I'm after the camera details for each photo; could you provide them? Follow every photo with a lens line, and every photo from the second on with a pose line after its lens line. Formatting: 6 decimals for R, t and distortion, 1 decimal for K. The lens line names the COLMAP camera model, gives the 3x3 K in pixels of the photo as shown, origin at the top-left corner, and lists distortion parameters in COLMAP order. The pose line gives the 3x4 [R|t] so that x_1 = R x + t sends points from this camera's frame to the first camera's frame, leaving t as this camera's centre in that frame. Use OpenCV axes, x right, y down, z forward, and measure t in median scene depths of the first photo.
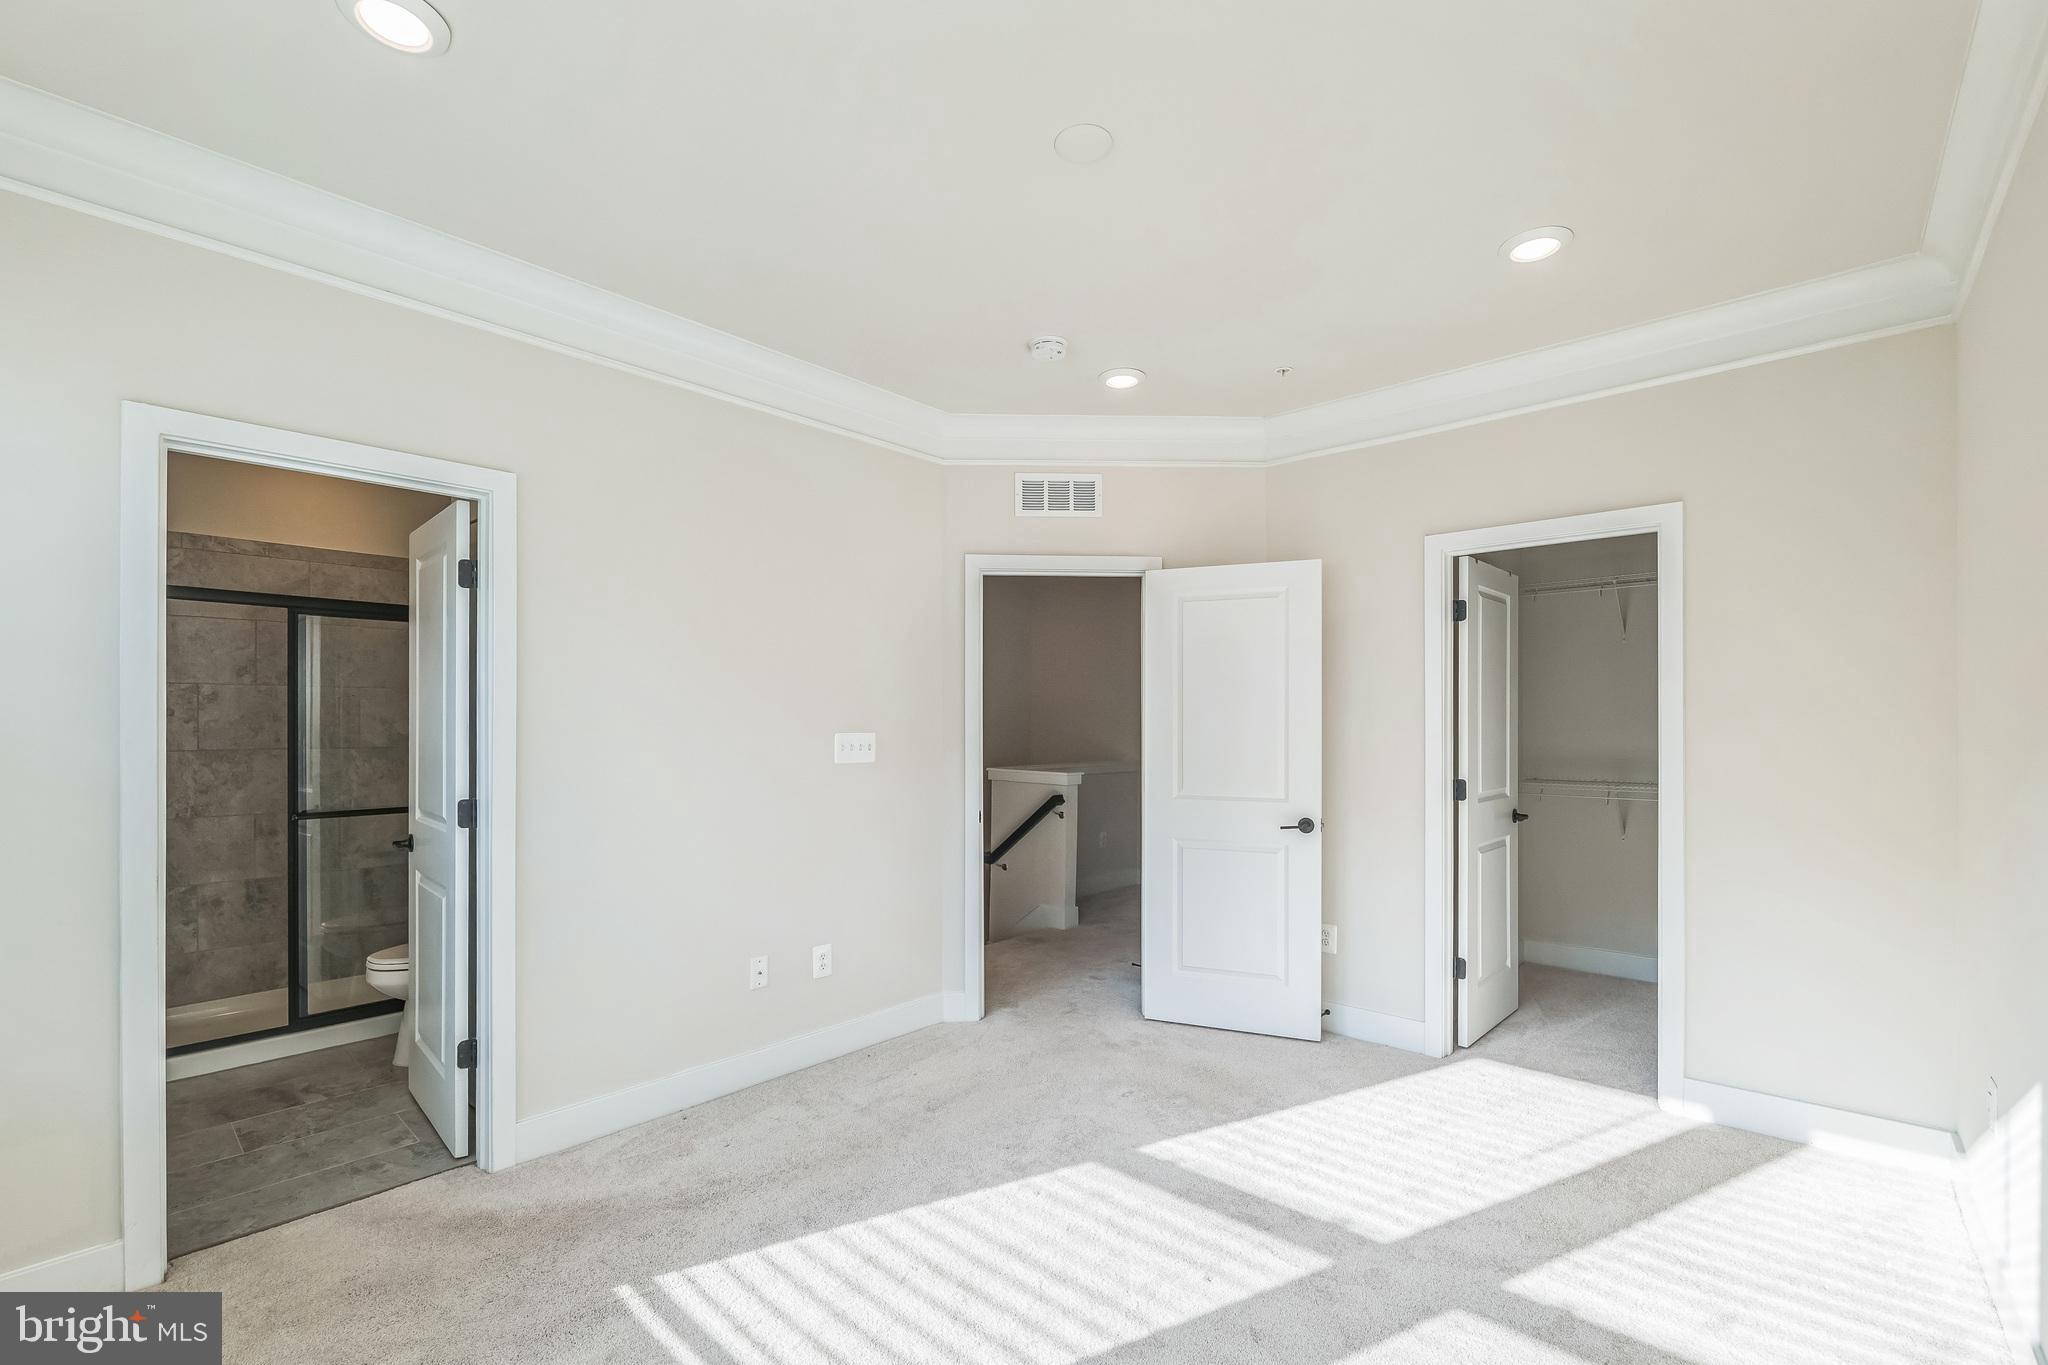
lens RADIAL K [[851.2, 0, 1019.8], [0, 851.2, 723.2], [0, 0, 1]] dist [-0.000827, -0.000047]
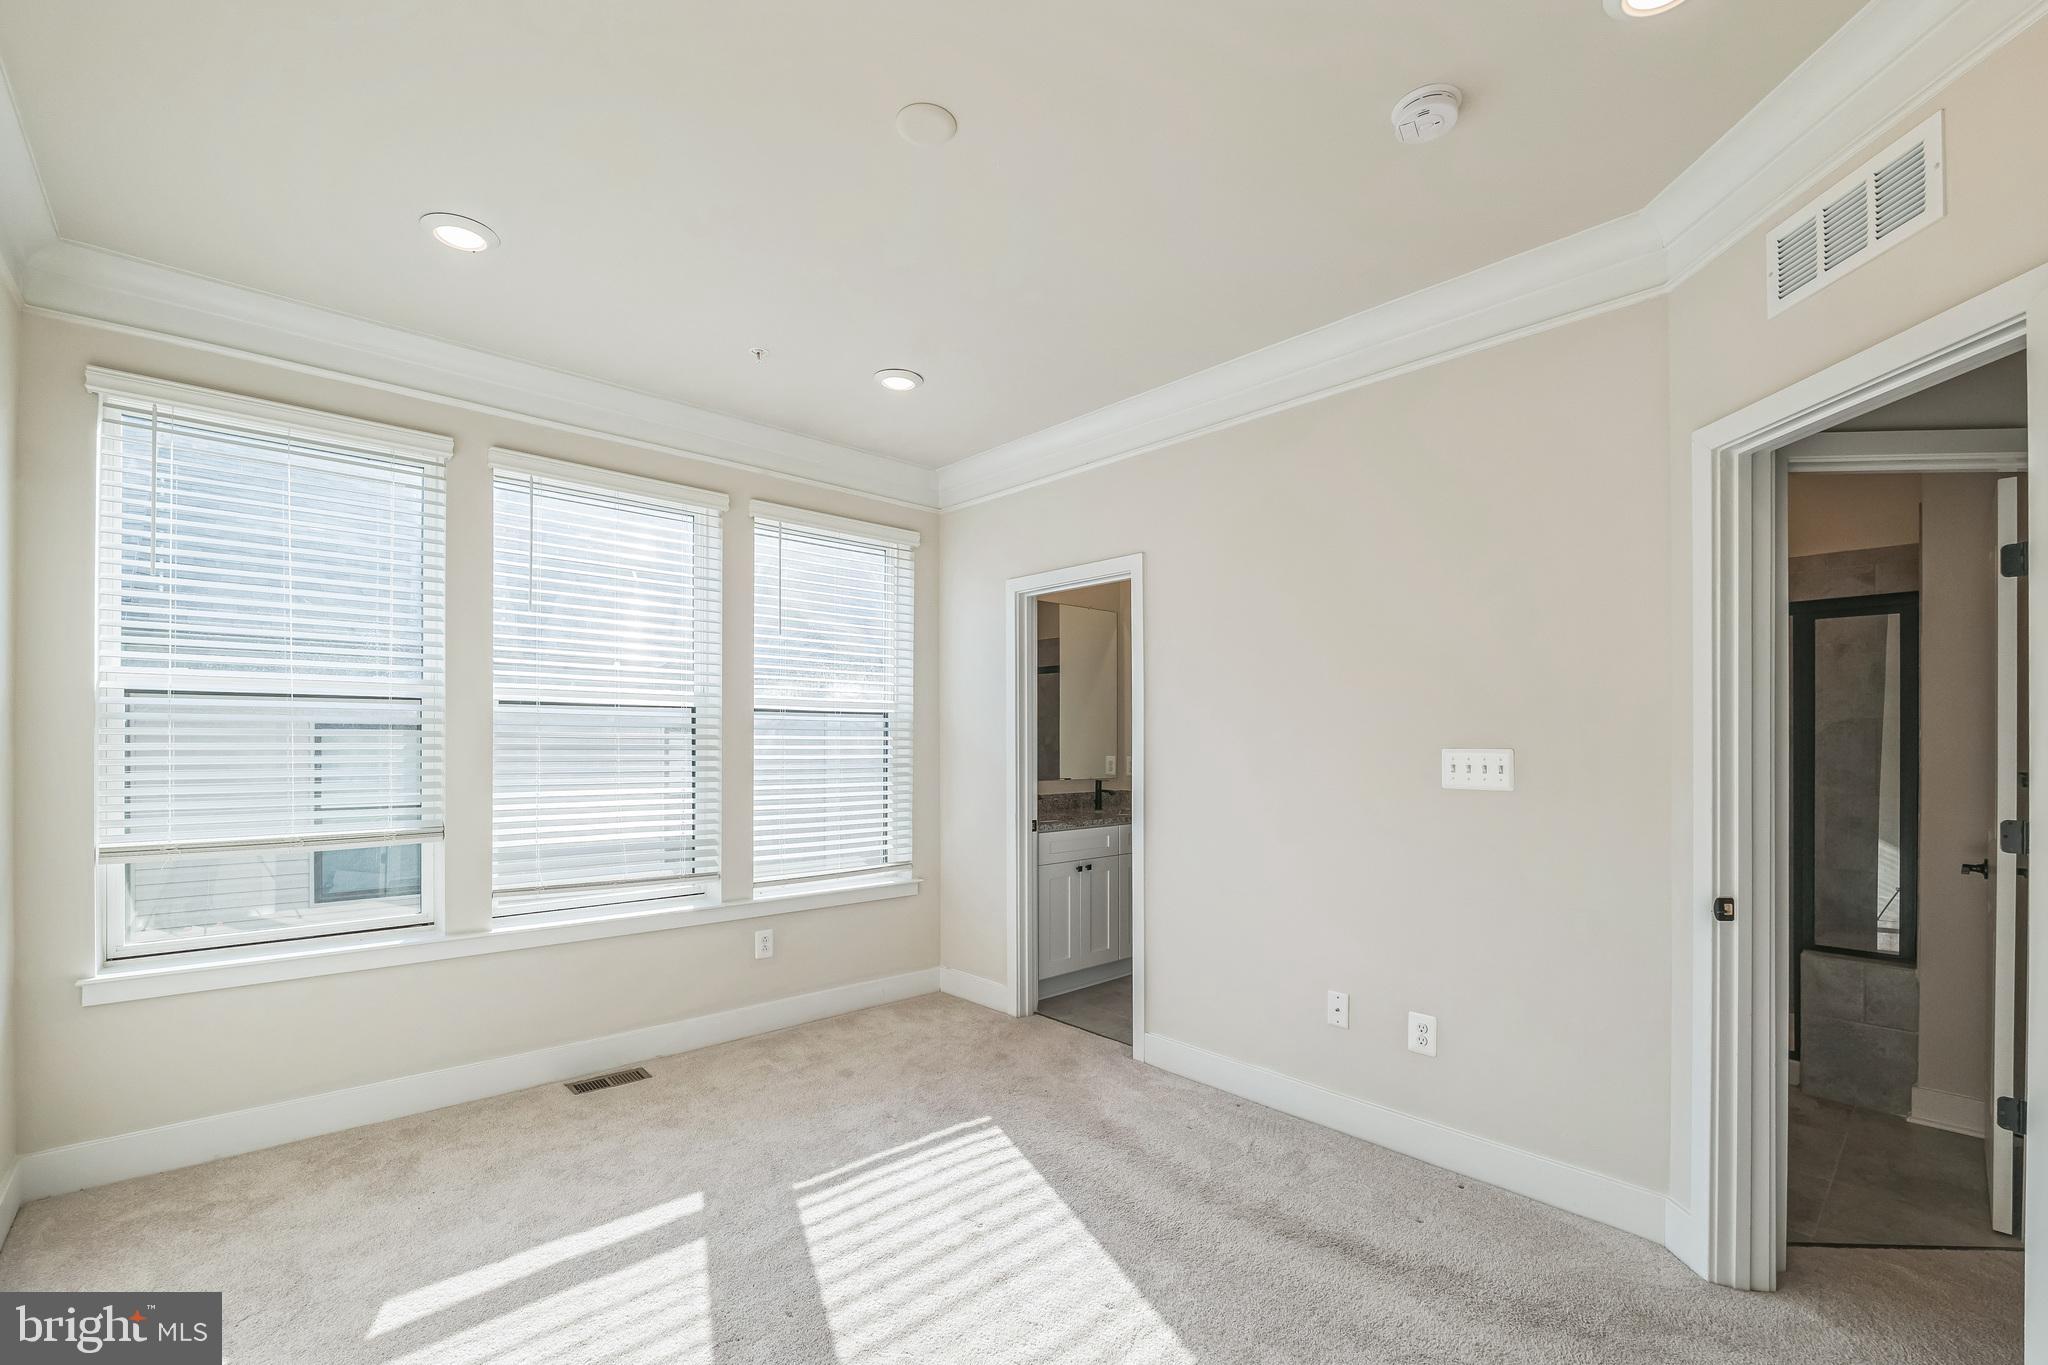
lens RADIAL K [[871.6, 0, 1020.0], [0, 871.6, 743.1], [0, 0, 1]] dist [-0.011864, -0.000406]
pose [[-0.075468, -0.004869, -0.997136, 0.612529], [0.000212, 0.999988, -0.004899, 0.010206], [0.997148, -0.000581, -0.075466, 0.684581]]
